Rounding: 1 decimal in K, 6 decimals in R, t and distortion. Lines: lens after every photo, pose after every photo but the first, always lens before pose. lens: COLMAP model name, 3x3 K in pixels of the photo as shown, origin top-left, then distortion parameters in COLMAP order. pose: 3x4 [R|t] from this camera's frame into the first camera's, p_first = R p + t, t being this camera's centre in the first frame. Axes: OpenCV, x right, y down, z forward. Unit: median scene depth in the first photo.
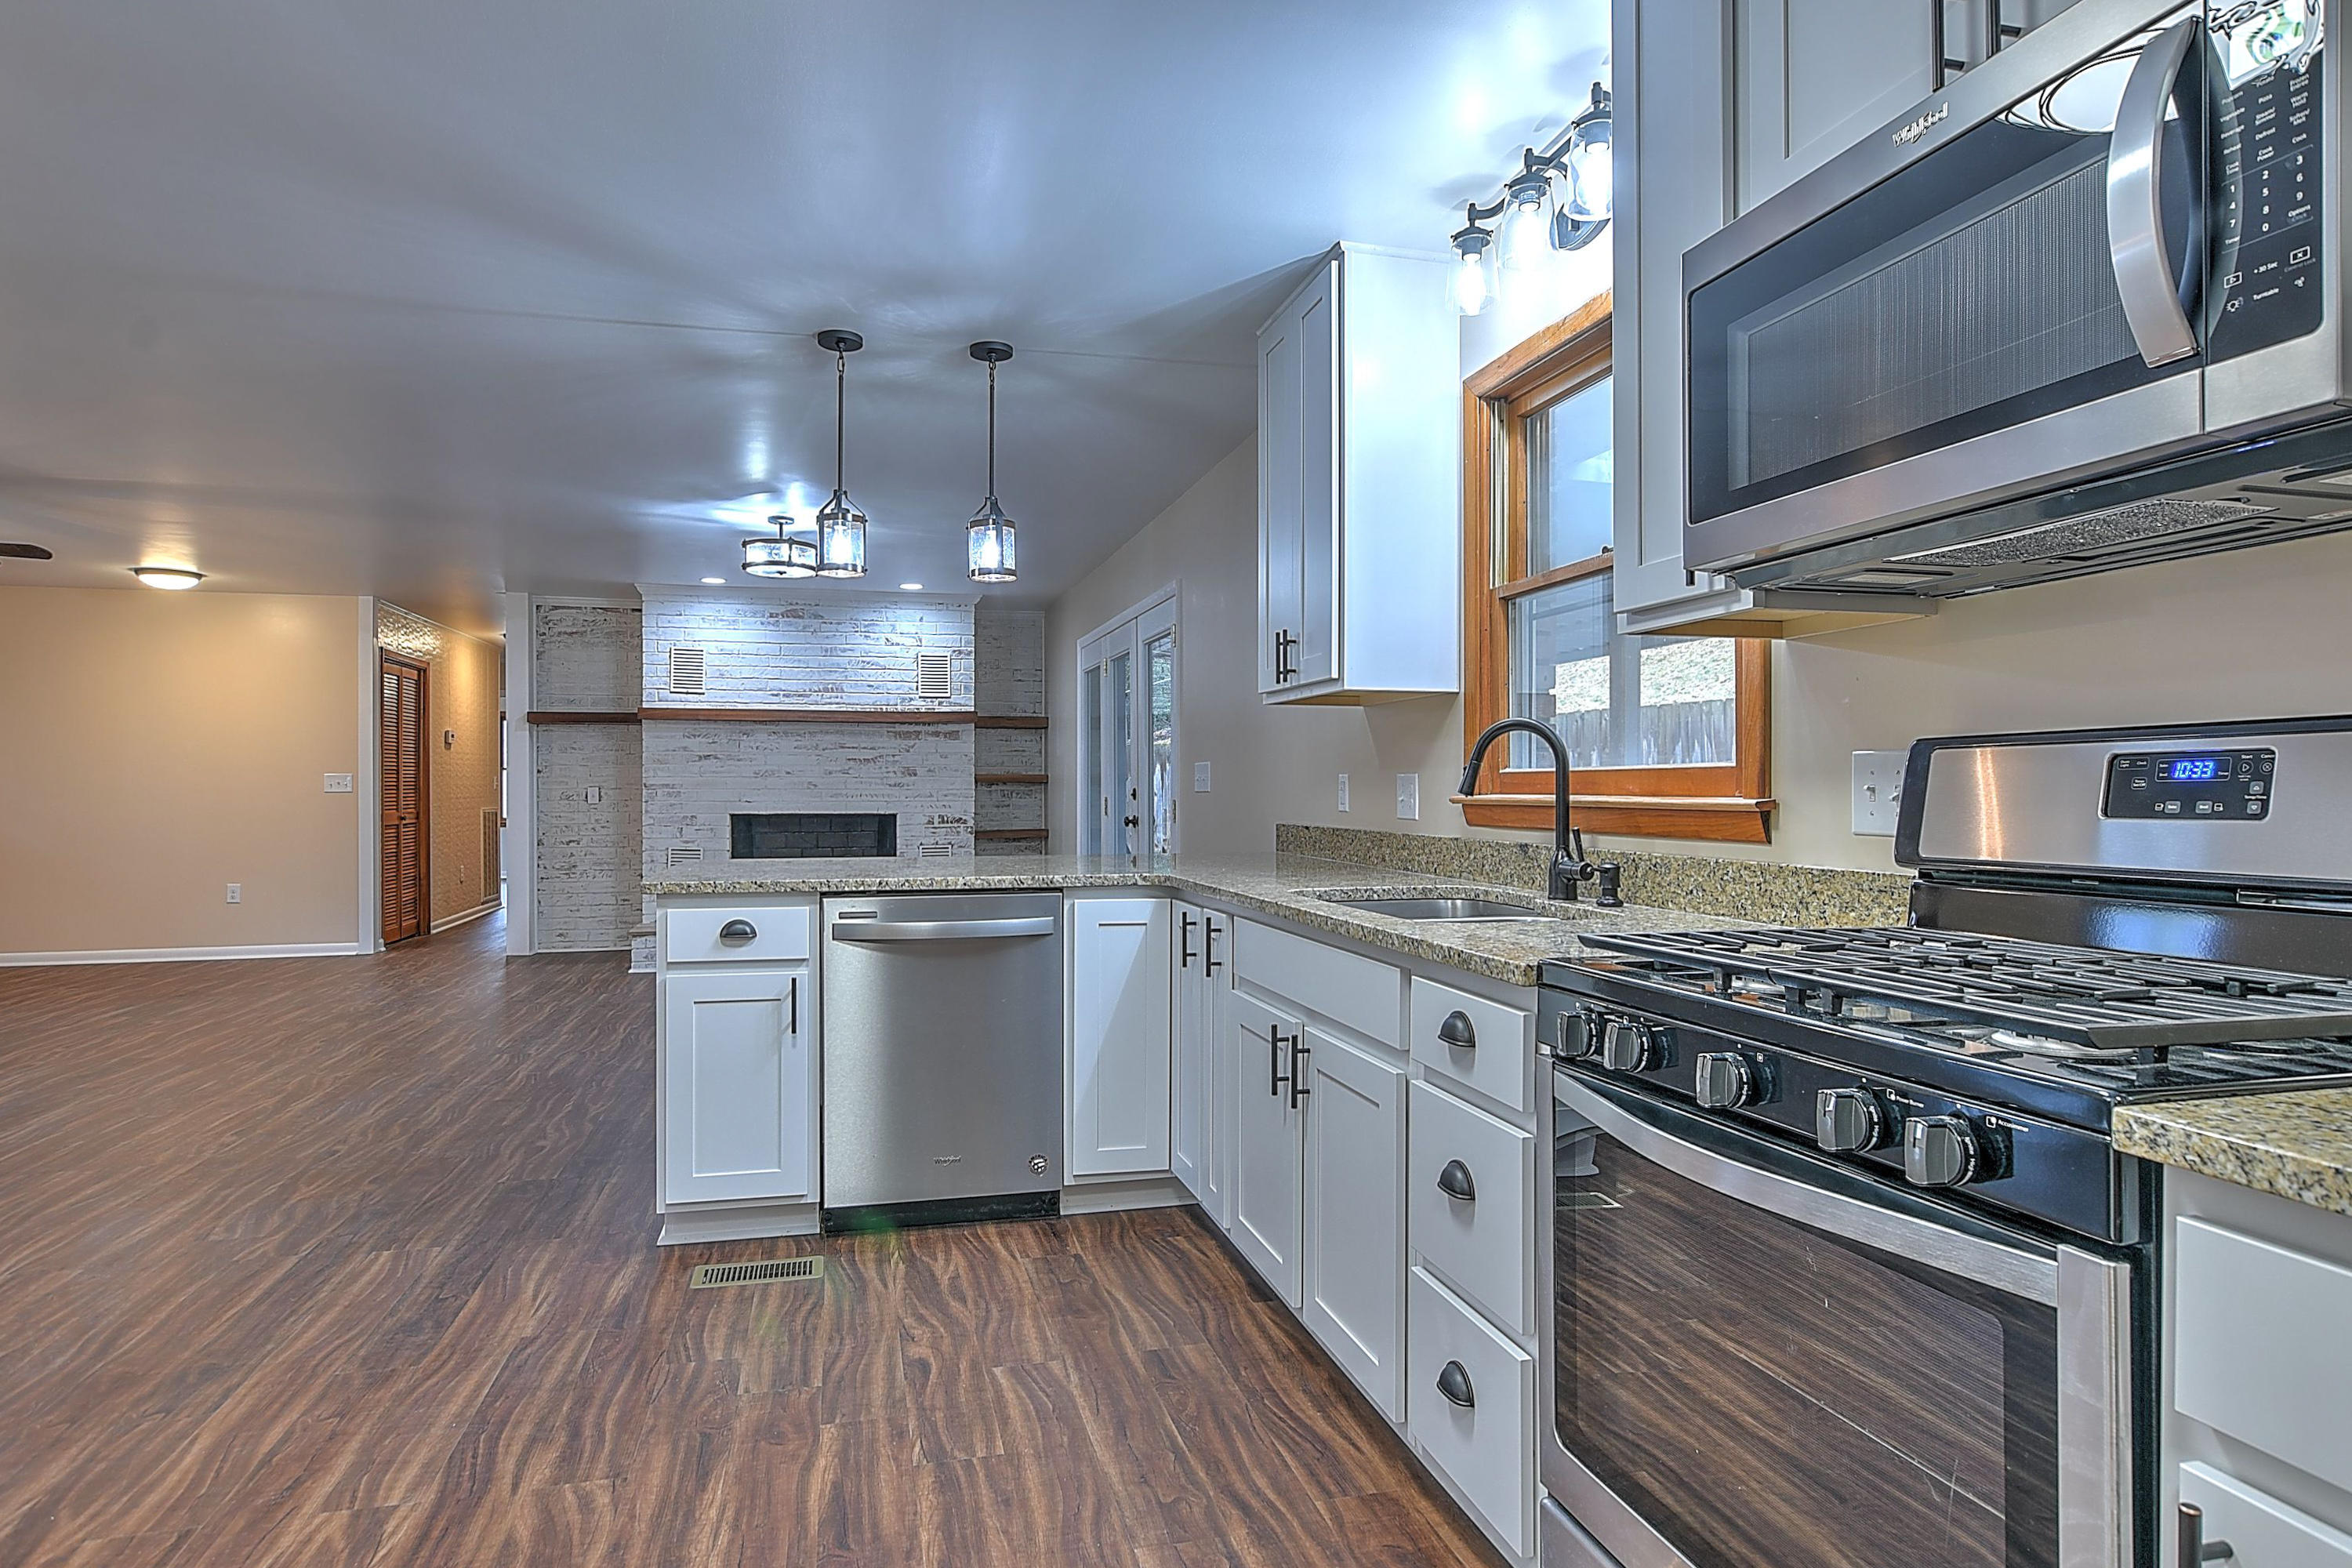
lens RADIAL K [[1268.2, 0, 1180.0], [0, 1268.2, 764.5], [0, 0, 1]] dist [-0.026724, 0.007492]
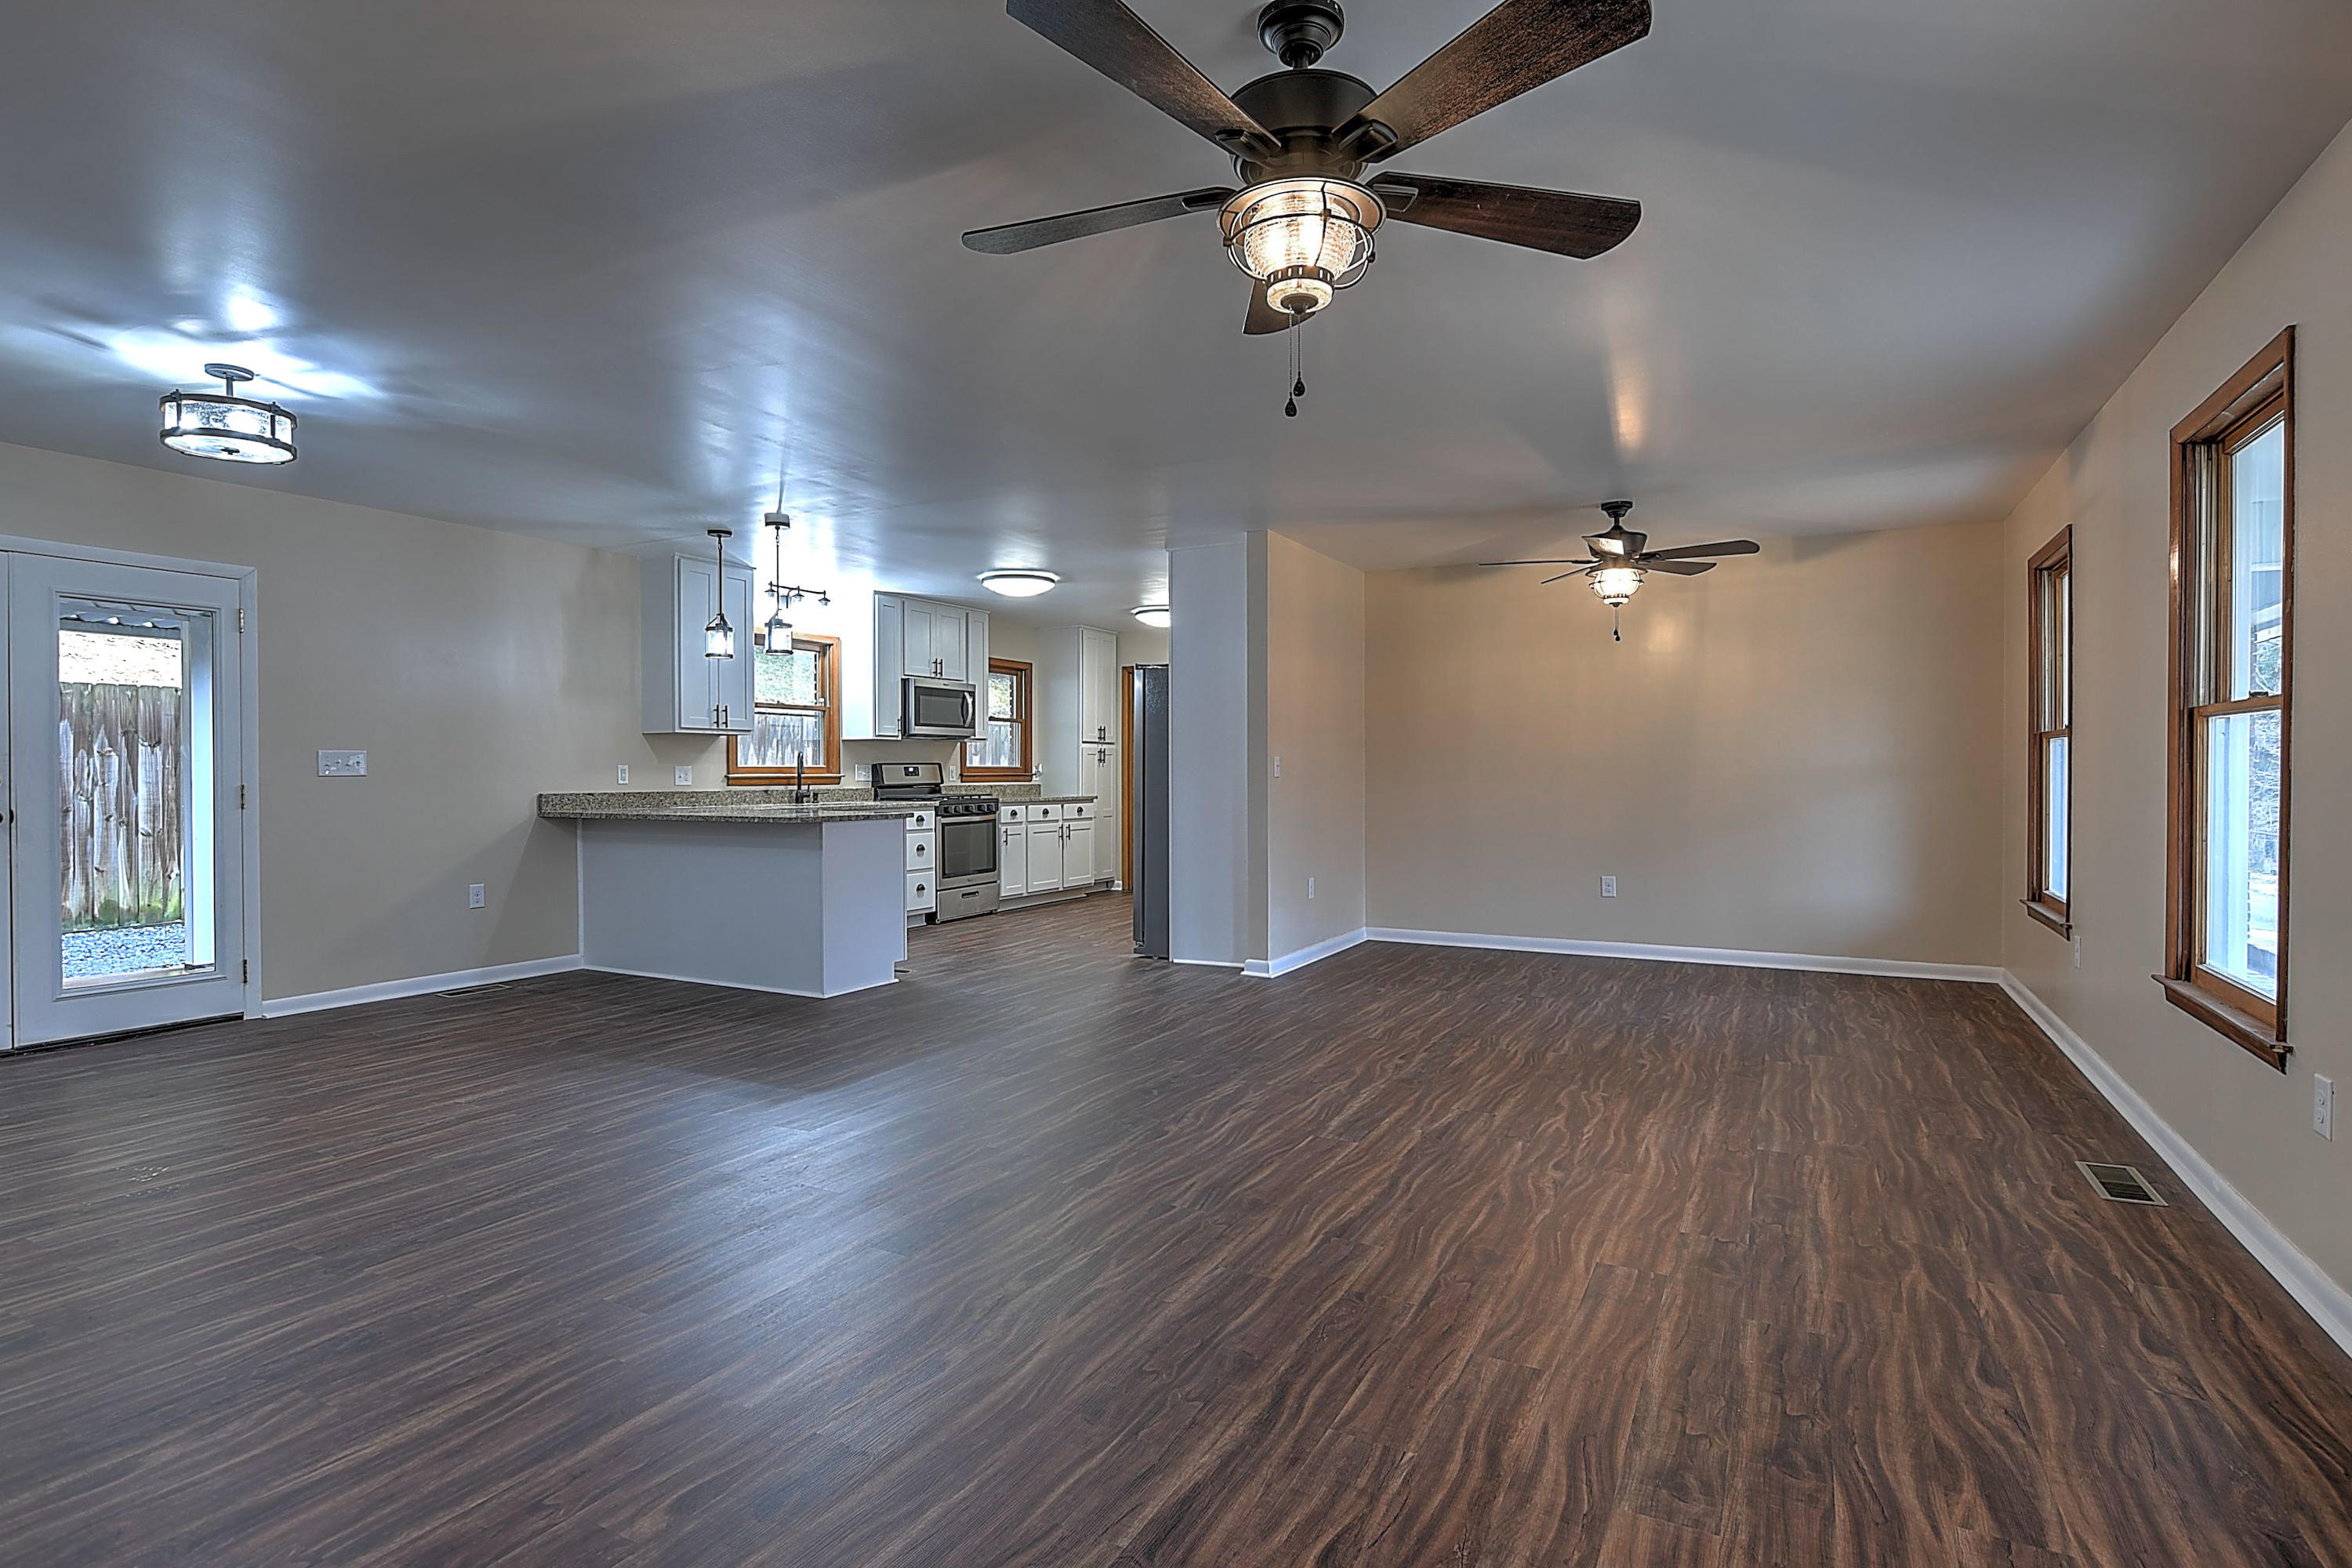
lens RADIAL K [[1196.7, 0, 1143.6], [0, 1196.7, 801.9], [0, 0, 1]] dist [-0.012707, 0.001321]
pose [[-0.708756, -0.014429, 0.705306, -0.788905], [-0.008878, 0.999894, 0.011535, 0.015892], [-0.705398, 0.001913, -0.708809, 0.793645]]
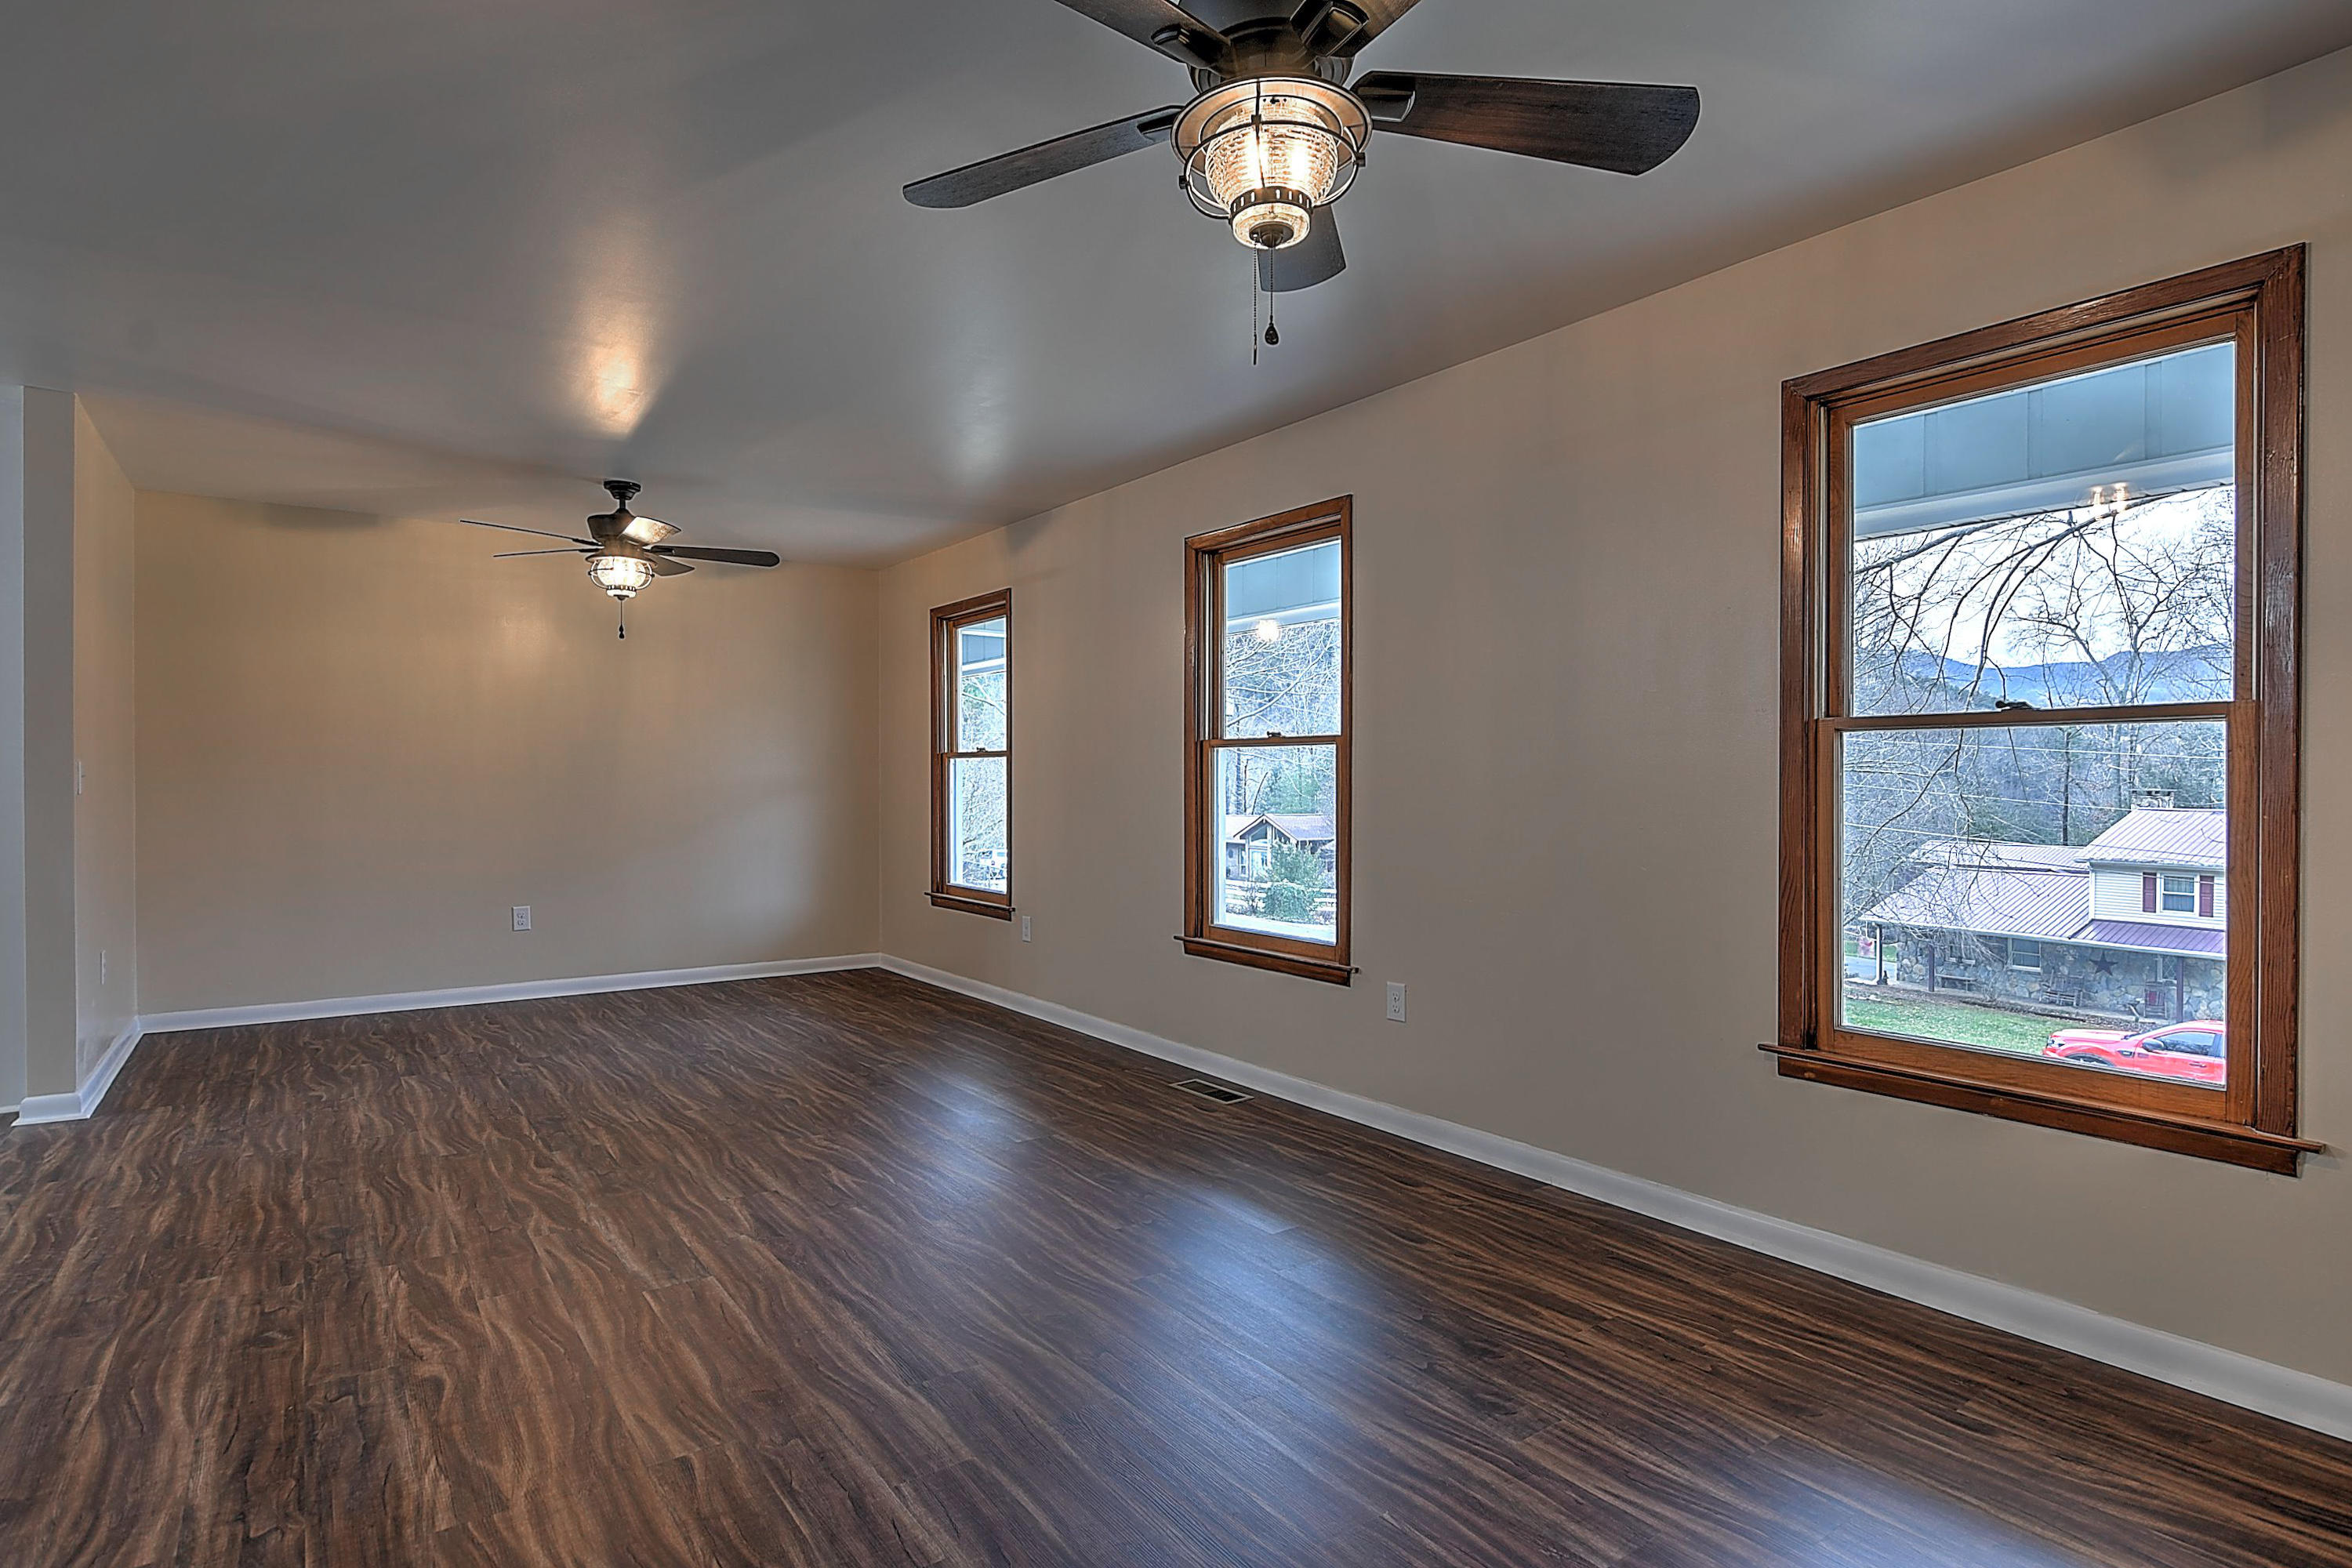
lens RADIAL K [[1196.7, 0, 1182.5], [0, 1196.7, 786.2], [0, 0, 1]] dist [-0.012707, 0.001321]
pose [[-0.936365, 0.000905, -0.351027, -0.551394], [0.006390, 0.999875, -0.014468, 0.015178], [0.350970, -0.015790, -0.936254, 0.784944]]
